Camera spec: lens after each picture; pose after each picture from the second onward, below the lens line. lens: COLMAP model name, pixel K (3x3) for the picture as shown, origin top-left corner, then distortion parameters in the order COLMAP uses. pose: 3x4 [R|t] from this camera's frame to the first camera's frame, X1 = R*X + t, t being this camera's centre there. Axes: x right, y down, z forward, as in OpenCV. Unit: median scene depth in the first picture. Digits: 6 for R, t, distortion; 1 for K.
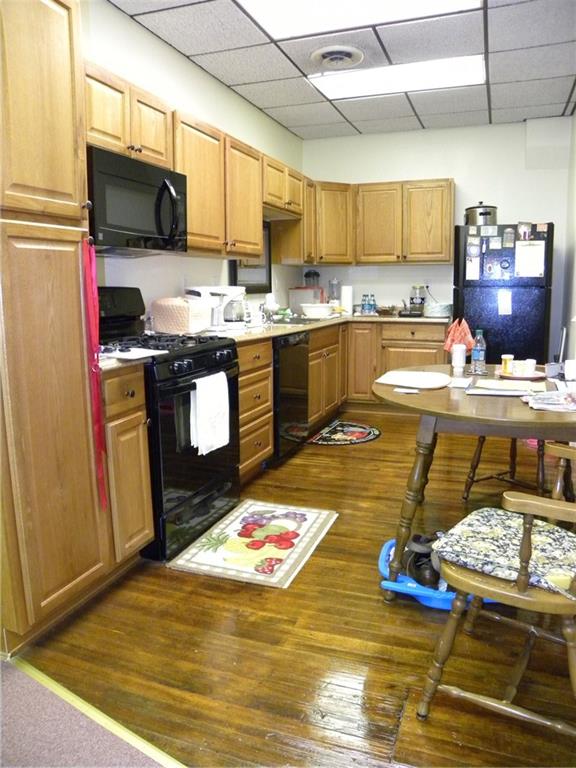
lens RADIAL K [[583.5, 0, 284.7], [0, 583.5, 389.0], [0, 0, 1]] dist [-0.149926, 0.082089]
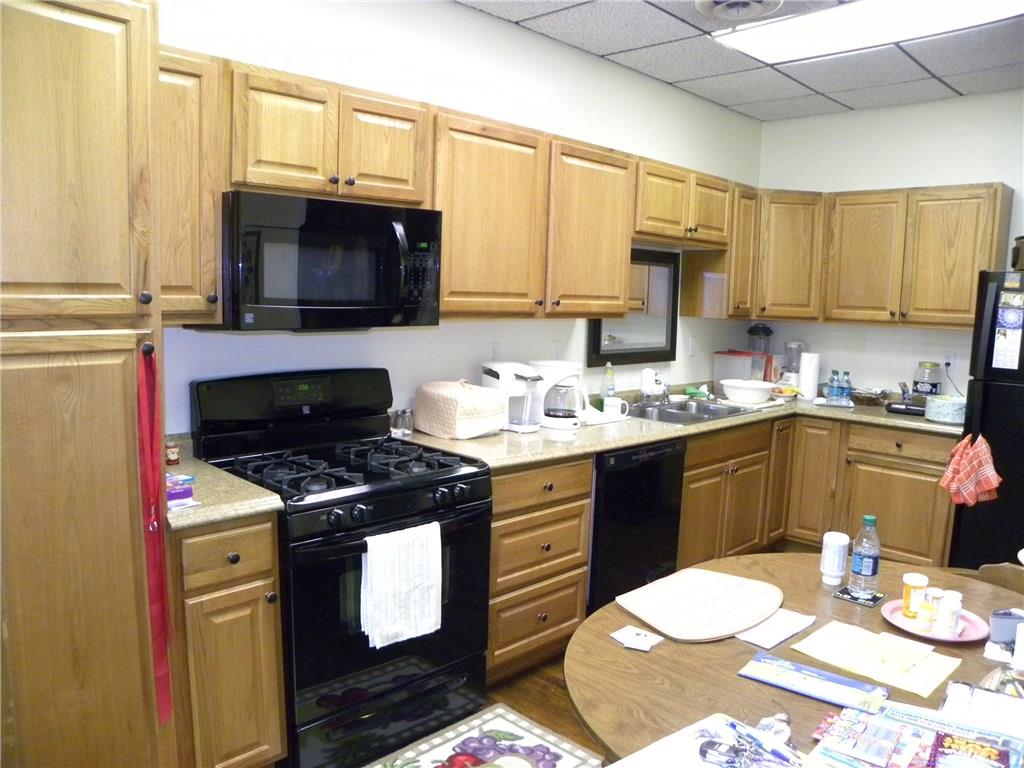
lens RADIAL K [[778.0, 0, 518.3], [0, 778.0, 402.1], [0, 0, 1]] dist [-0.149926, 0.082089]
pose [[0.909901, 0.092864, -0.404298, 0.198627], [-0.106591, 0.994236, -0.011521, -0.103137], [0.400898, 0.053577, 0.914555, 0.152247]]
